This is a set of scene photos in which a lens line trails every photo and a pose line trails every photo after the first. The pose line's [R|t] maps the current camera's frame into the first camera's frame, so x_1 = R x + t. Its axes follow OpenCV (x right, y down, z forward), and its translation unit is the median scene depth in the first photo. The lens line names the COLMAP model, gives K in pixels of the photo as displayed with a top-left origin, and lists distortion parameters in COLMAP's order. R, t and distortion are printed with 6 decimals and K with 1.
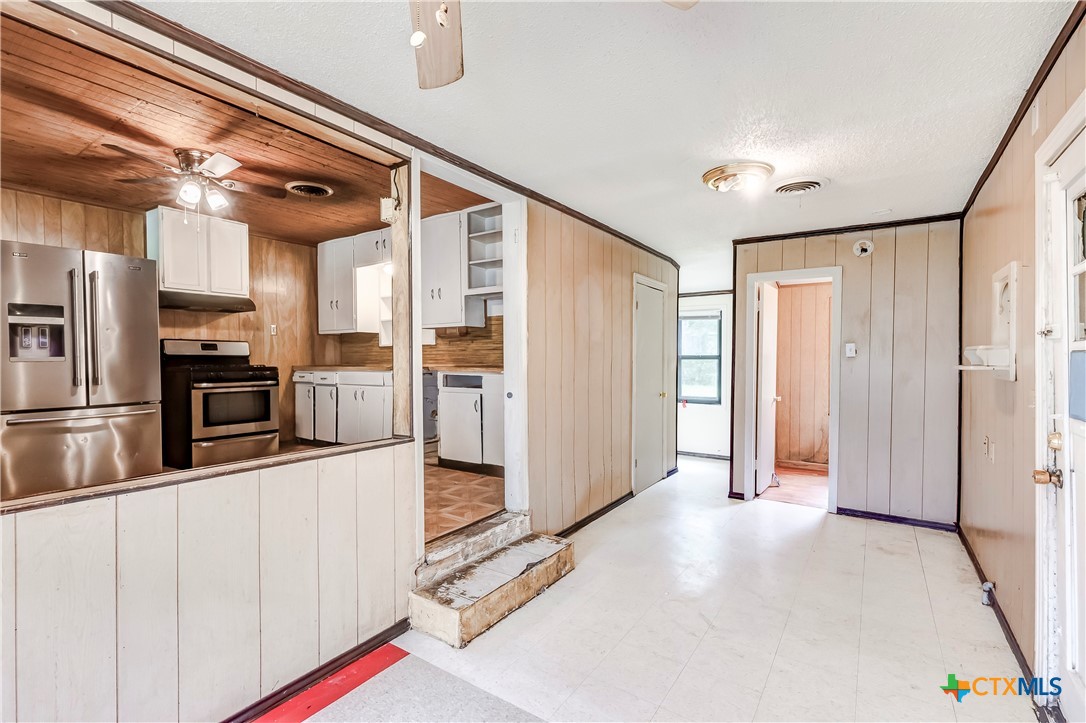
lens RADIAL K [[495.7, 0, 551.0], [0, 495.7, 363.1], [0, 0, 1]] dist [0.003142, -0.001973]
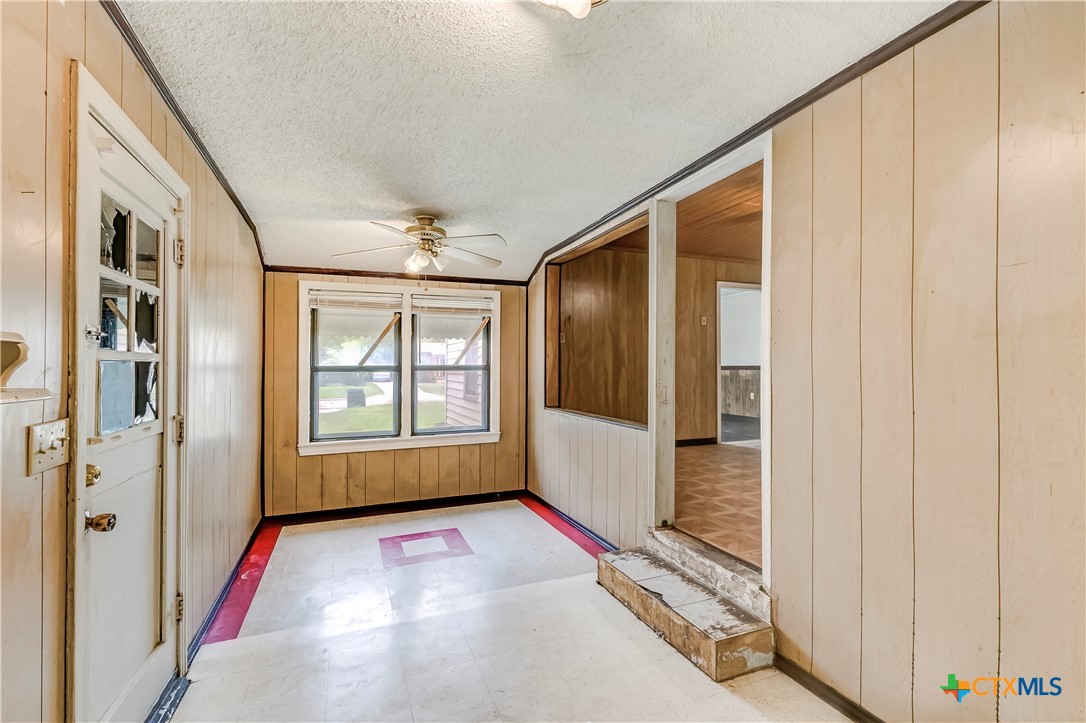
lens RADIAL K [[495.7, 0, 553.3], [0, 495.7, 371.4], [0, 0, 1]] dist [0.003142, -0.001973]
pose [[-0.551505, 0.015519, -0.834027, 0.495733], [-0.002510, 0.999792, 0.020263, -0.011704], [0.834168, 0.013269, -0.551351, 0.813992]]
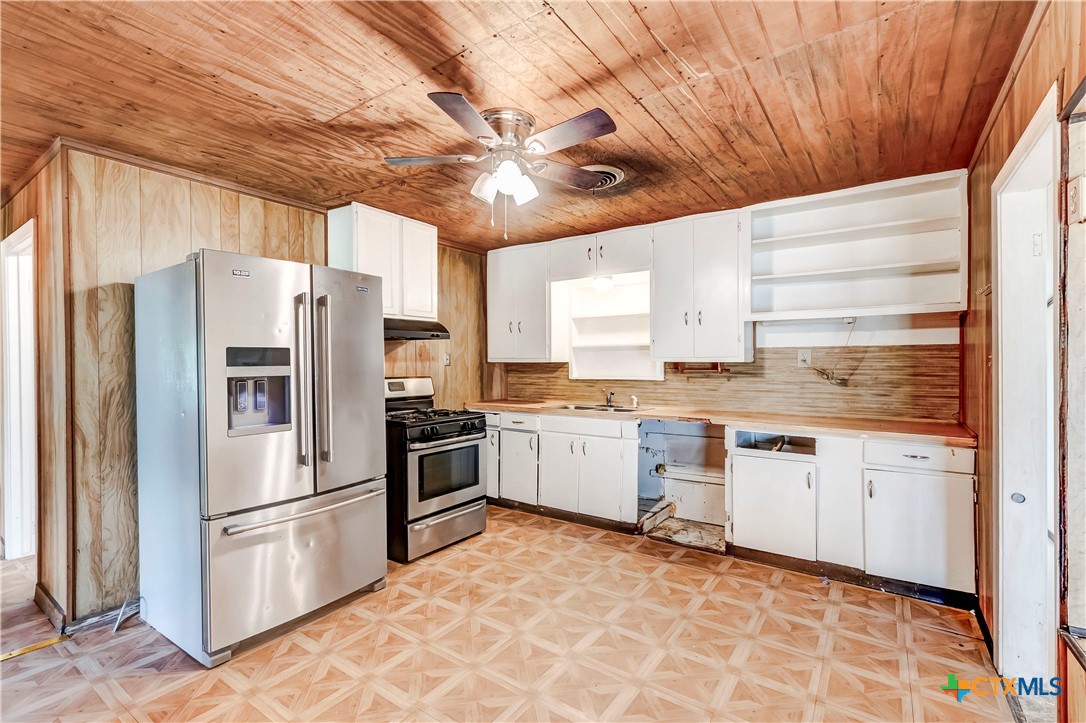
lens RADIAL K [[495.7, 0, 544.8], [0, 495.7, 363.0], [0, 0, 1]] dist [0.003142, -0.001973]
pose [[0.999798, 0.003723, -0.019765, -0.480327], [-0.003829, 0.999978, -0.005338, -0.071297], [0.019744, 0.005413, 0.999790, 0.257666]]
